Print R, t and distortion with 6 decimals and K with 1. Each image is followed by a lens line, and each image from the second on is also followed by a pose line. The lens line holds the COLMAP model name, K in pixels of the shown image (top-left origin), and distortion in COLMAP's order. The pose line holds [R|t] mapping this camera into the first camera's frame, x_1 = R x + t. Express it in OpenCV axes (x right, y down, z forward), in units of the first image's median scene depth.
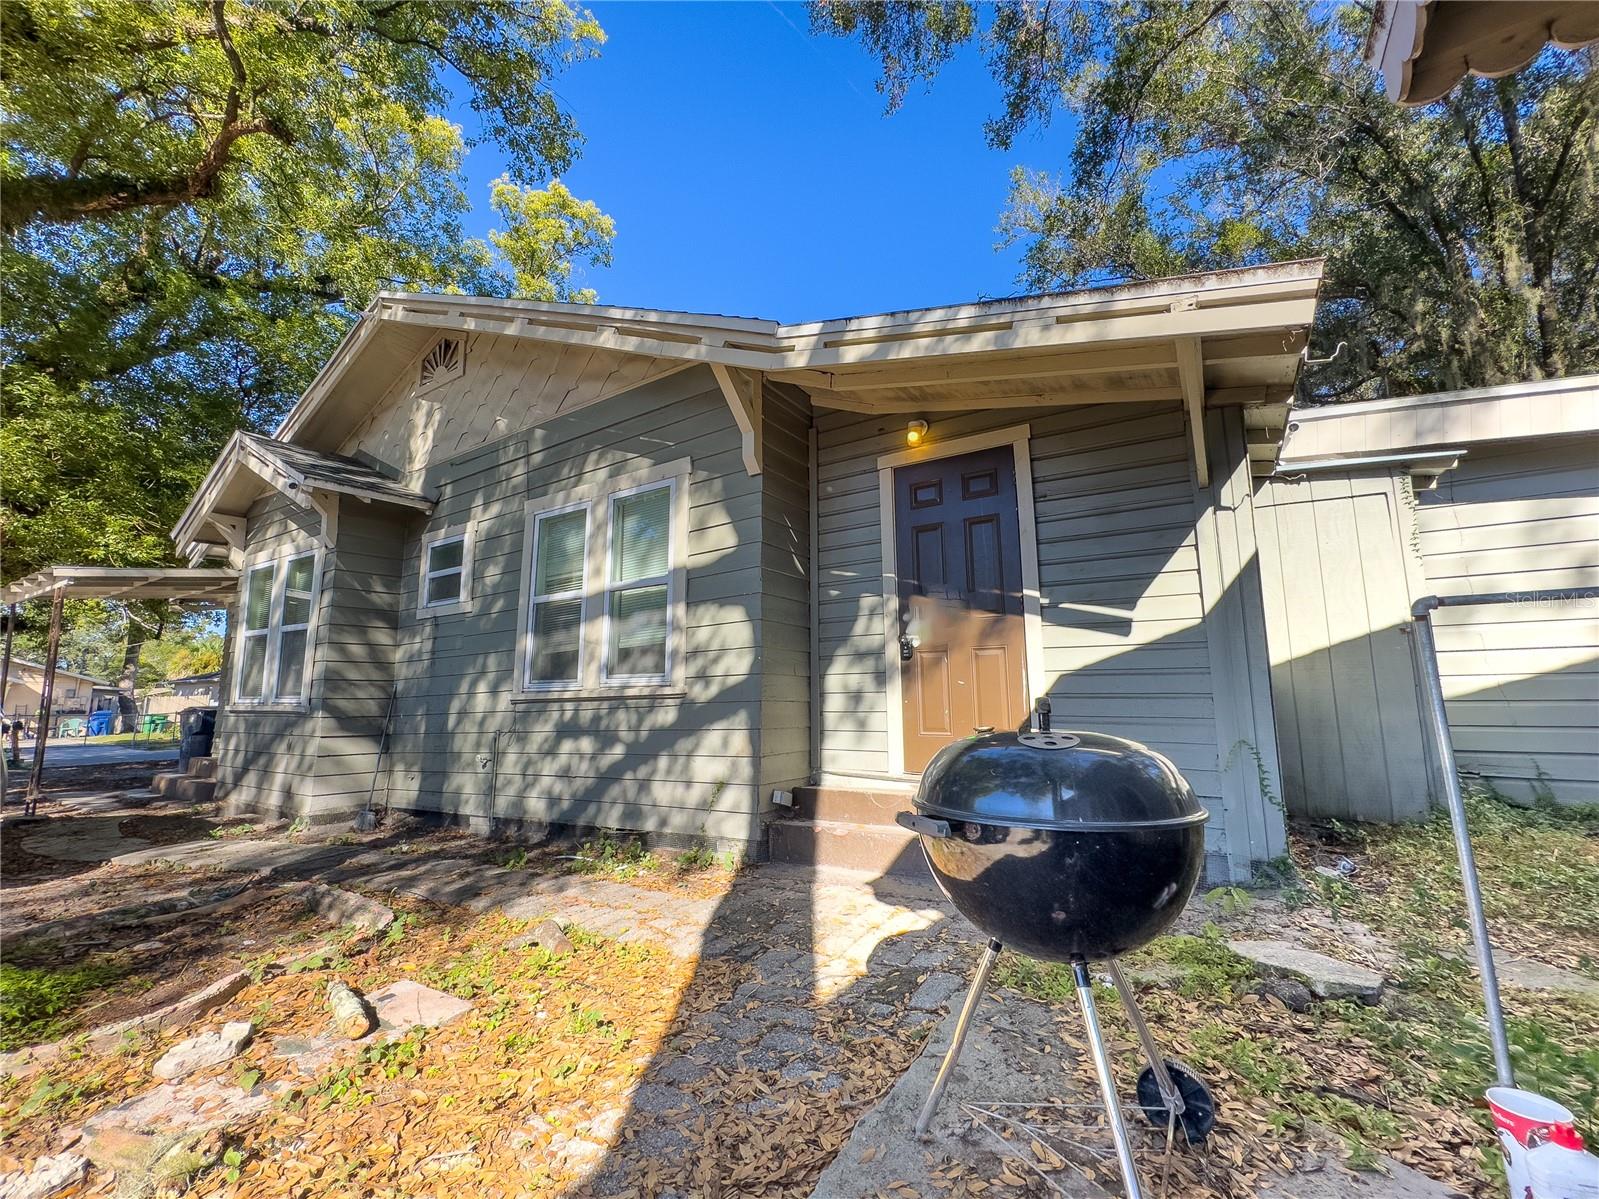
lens RADIAL K [[646.7, 0, 804.2], [0, 646.7, 601.7], [0, 0, 1]] dist [-0.000541, -0.000066]
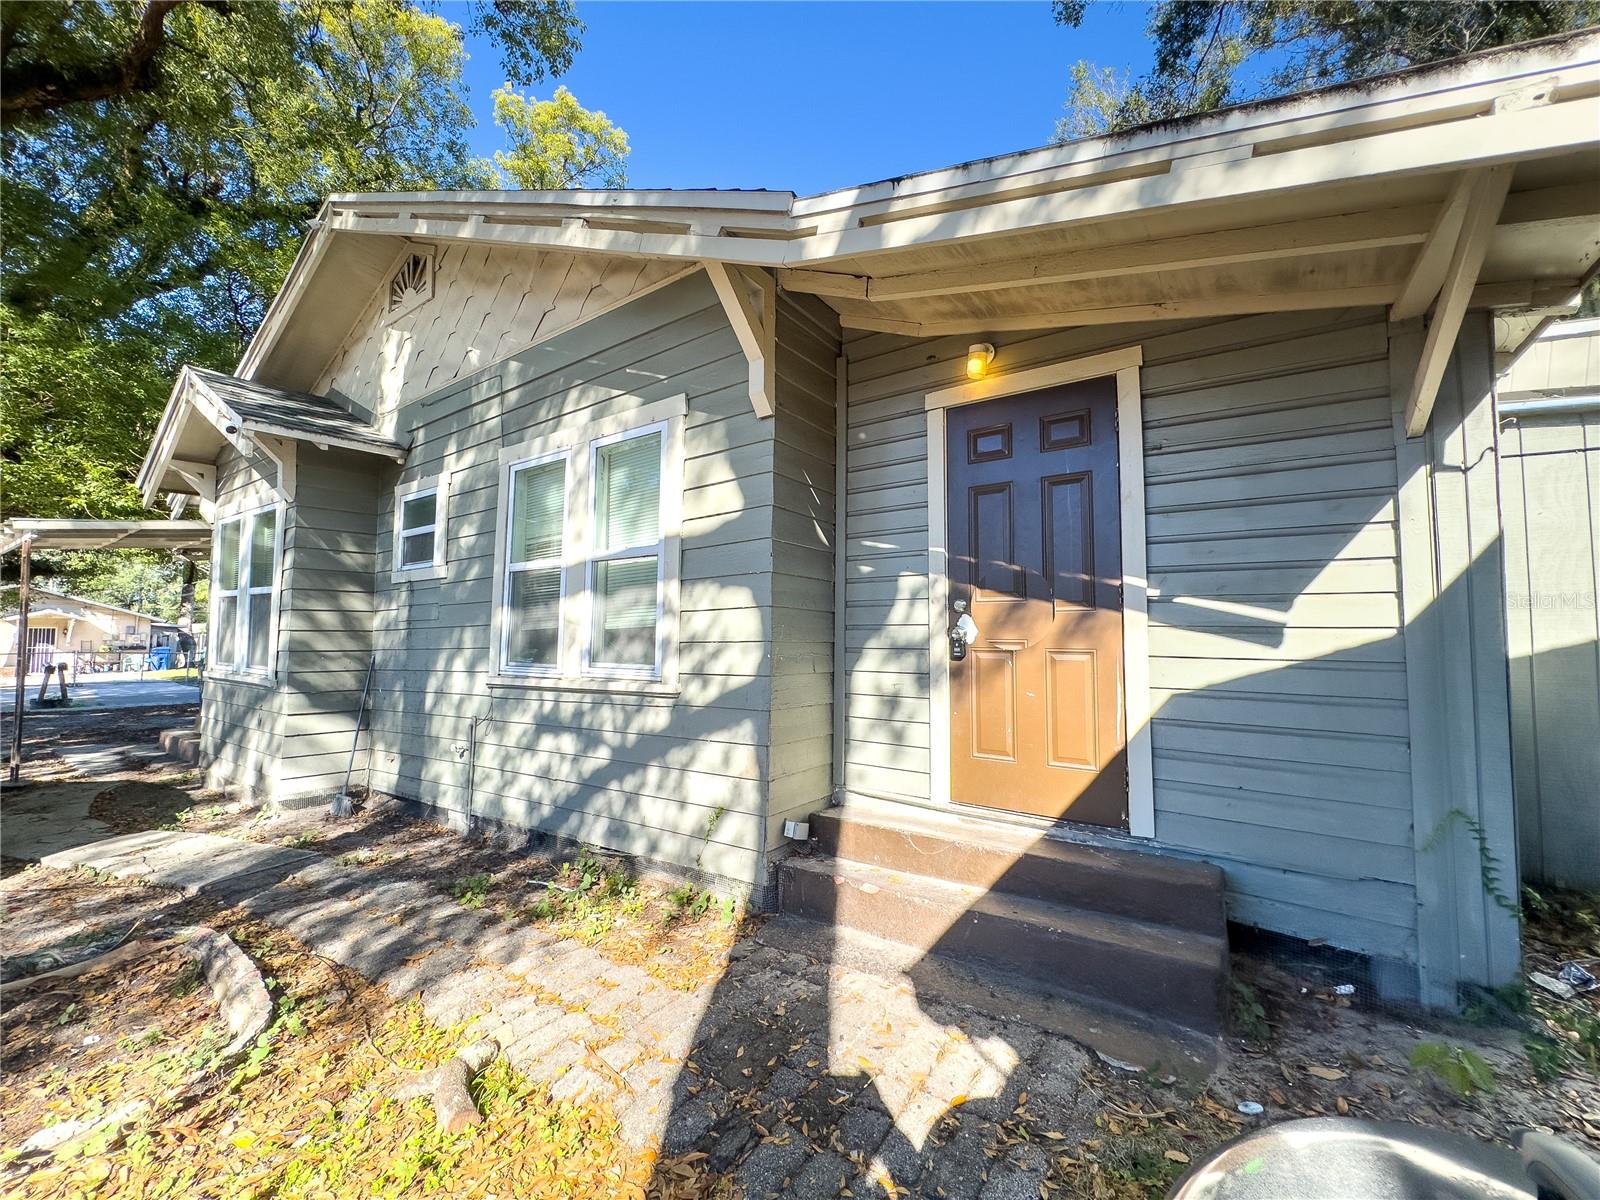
lens RADIAL K [[647.1, 0, 804.7], [0, 647.1, 602.2], [0, 0, 1]] dist [-0.000541, -0.000066]
pose [[0.999085, 0.013407, -0.040616, 0.004354], [-0.010024, 0.996550, 0.082391, -0.039324], [0.041580, -0.081909, 0.995772, 0.209925]]
